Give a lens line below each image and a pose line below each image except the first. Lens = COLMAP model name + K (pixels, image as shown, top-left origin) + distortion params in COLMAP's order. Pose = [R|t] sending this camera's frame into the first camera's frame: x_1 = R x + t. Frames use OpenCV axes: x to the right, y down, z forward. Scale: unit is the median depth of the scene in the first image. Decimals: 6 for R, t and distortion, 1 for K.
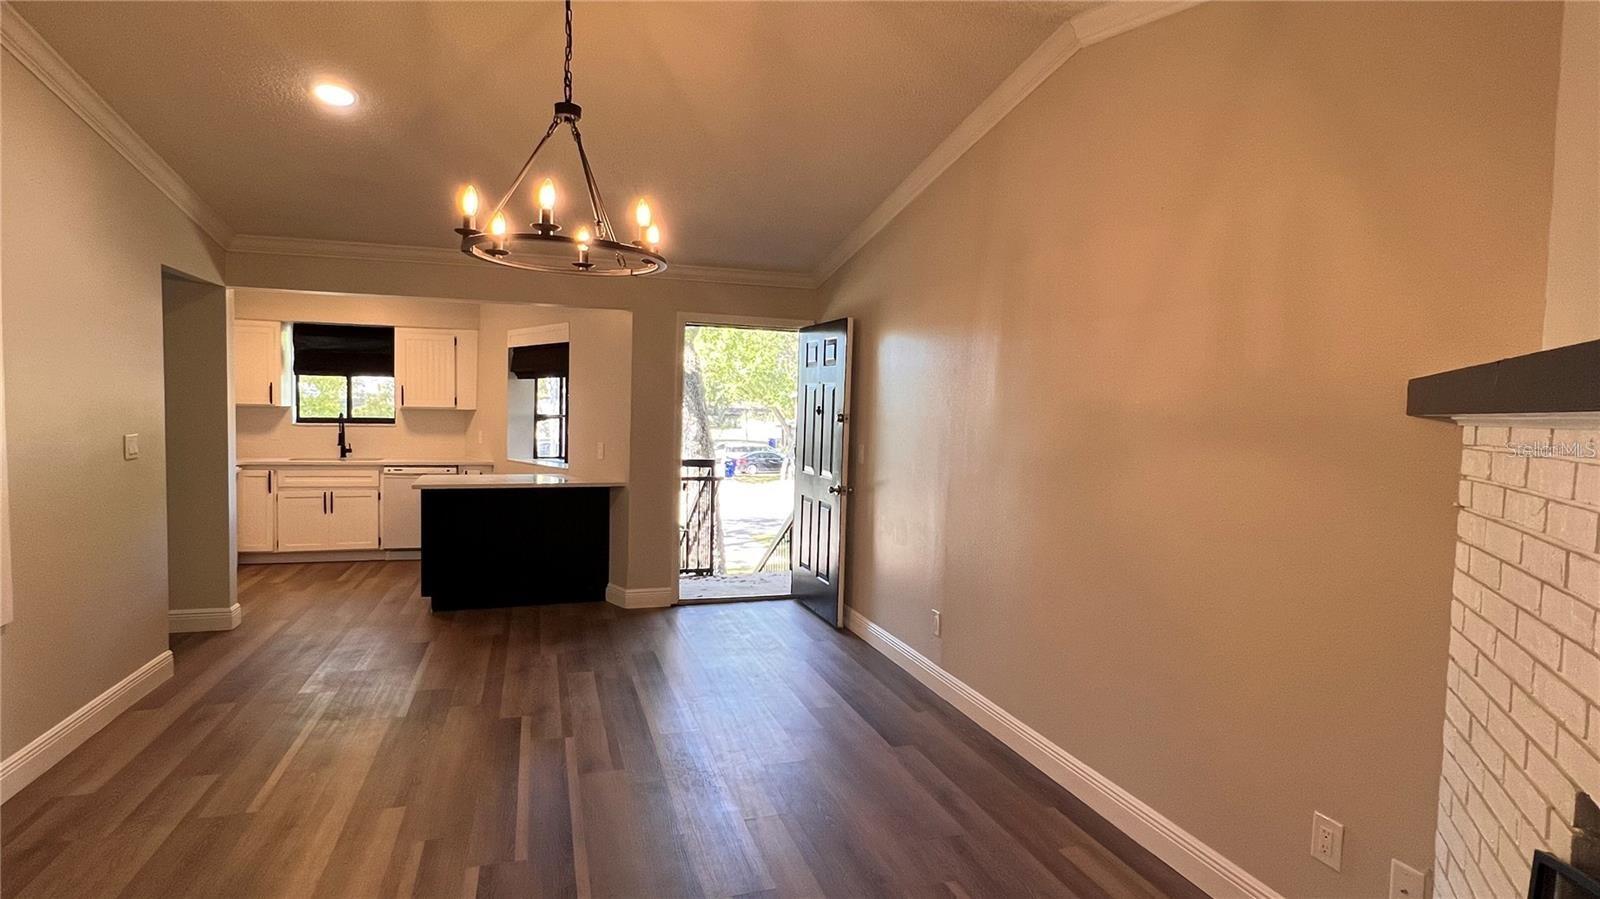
lens RADIAL K [[799.9, 0, 794.9], [0, 799.9, 454.7], [0, 0, 1]] dist [-0.003156, 0.000514]
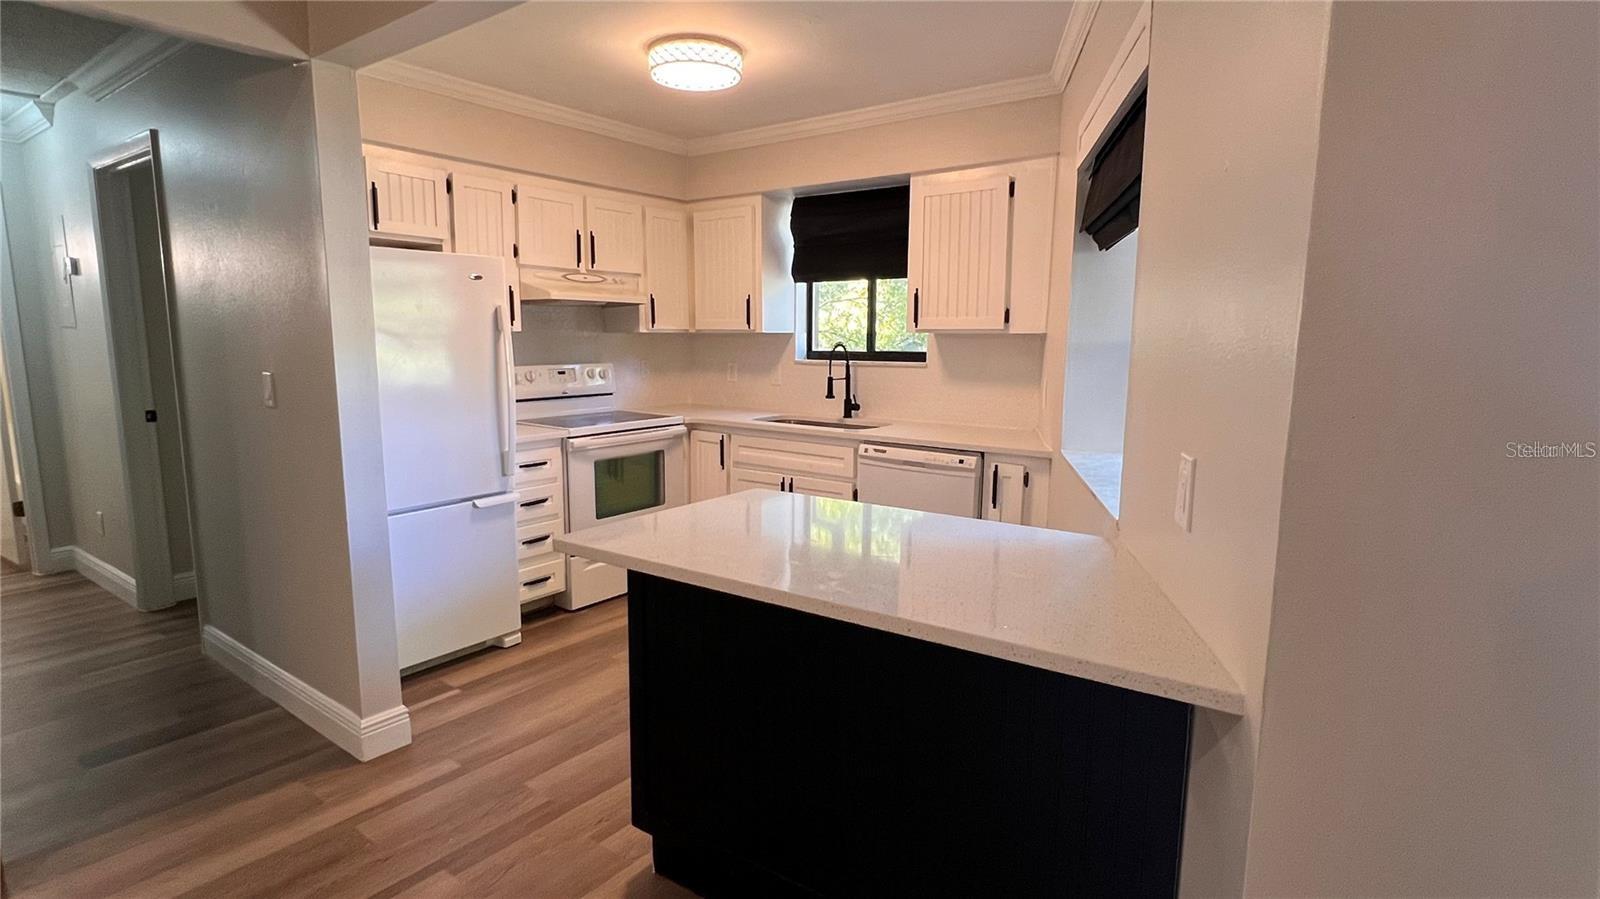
lens RADIAL K [[799.9, 0, 794.9], [0, 799.9, 454.7], [0, 0, 1]] dist [-0.003156, 0.000514]
pose [[0.571095, 0.104697, -0.814180, -0.120868], [-0.039844, 0.994200, 0.099898, -0.034289], [0.819917, -0.024611, 0.571954, 0.781325]]
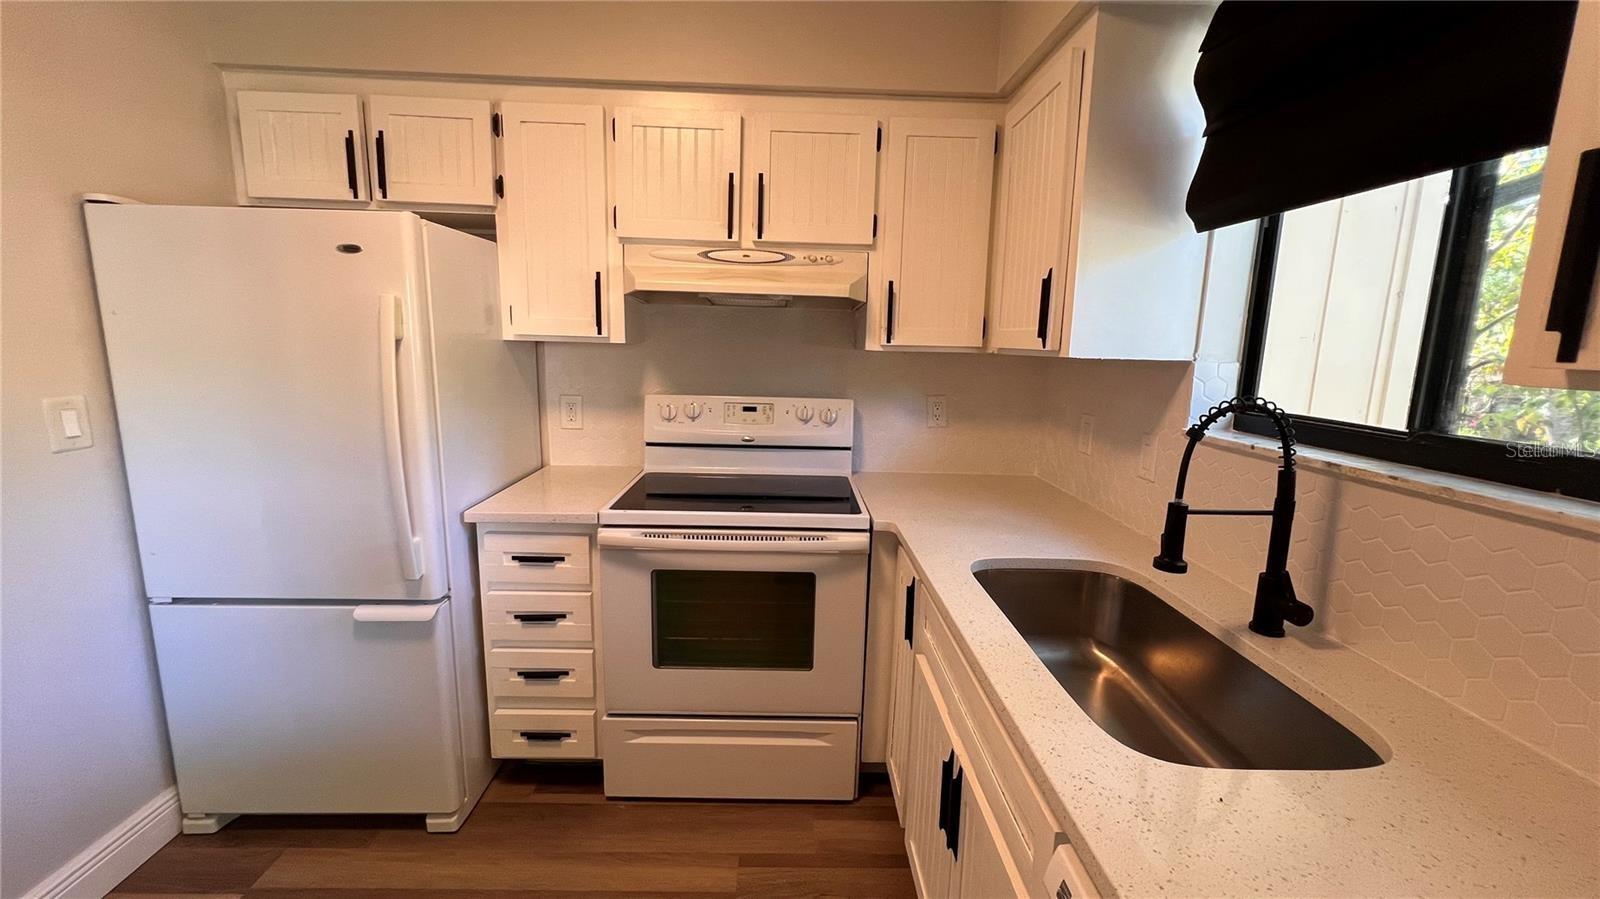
lens RADIAL K [[643.9, 0, 798.6], [0, 643.9, 442.8], [0, 0, 1]] dist [-0.002251, -0.000281]
pose [[-0.300558, 0.122694, -0.945839, -0.487658], [-0.086795, 0.984058, 0.155233, -0.069187], [0.949806, 0.128751, -0.285117, 1.163321]]
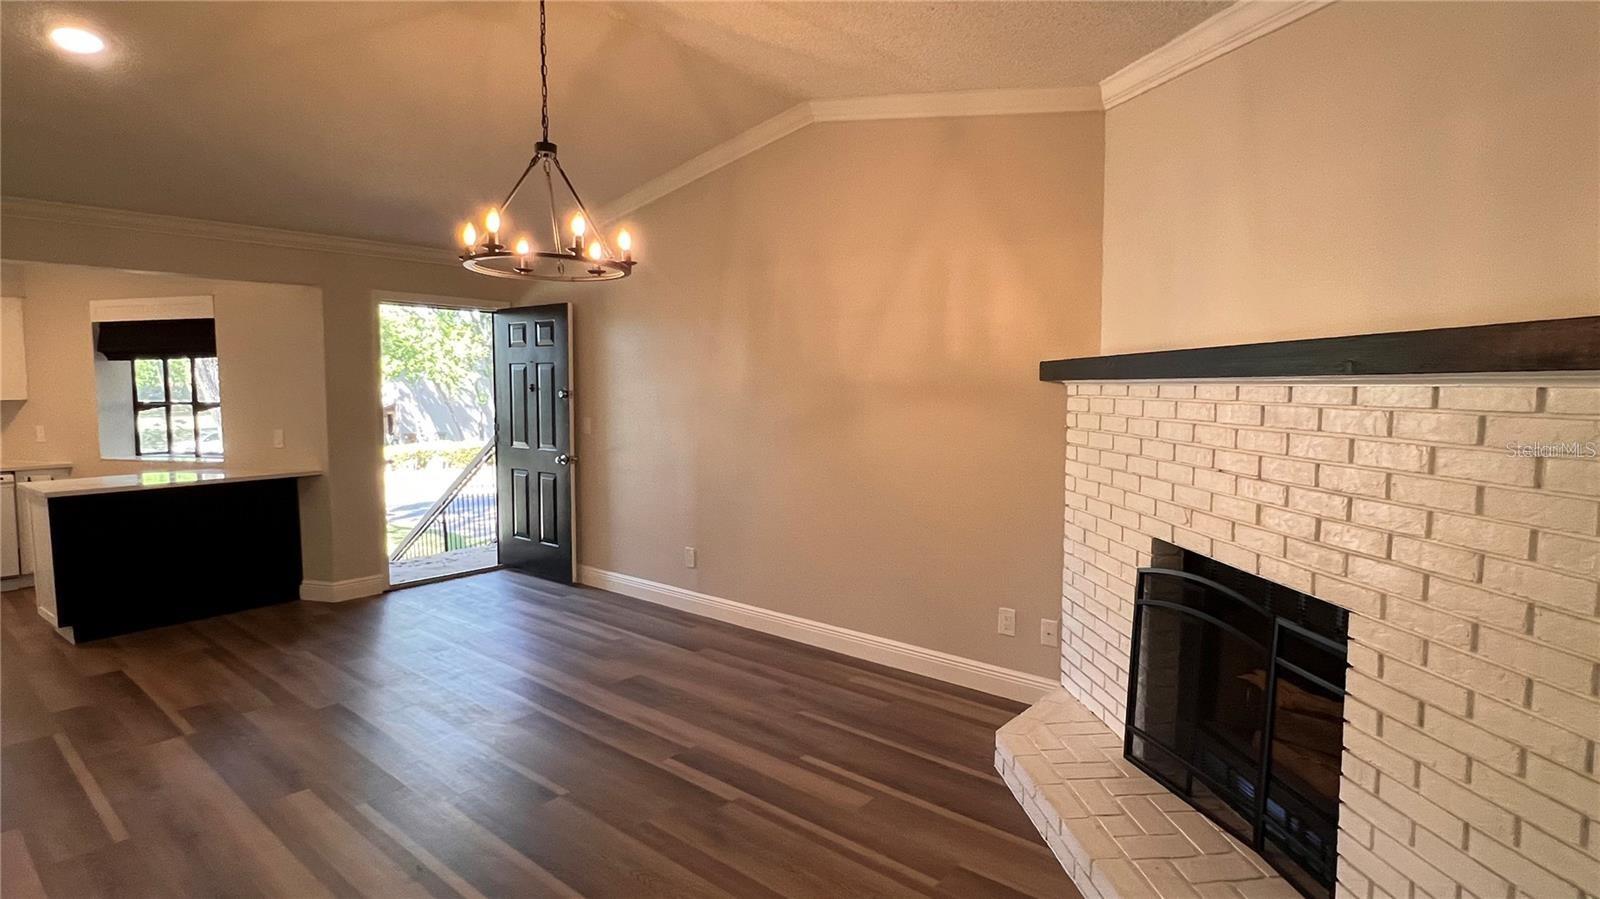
lens RADIAL K [[799.9, 0, 794.9], [0, 799.9, 454.7], [0, 0, 1]] dist [-0.003156, 0.000514]
pose [[0.846610, -0.071794, 0.527350, -0.225645], [0.053920, 0.997332, 0.049214, -0.000061], [-0.529476, -0.013230, 0.848222, -0.088991]]
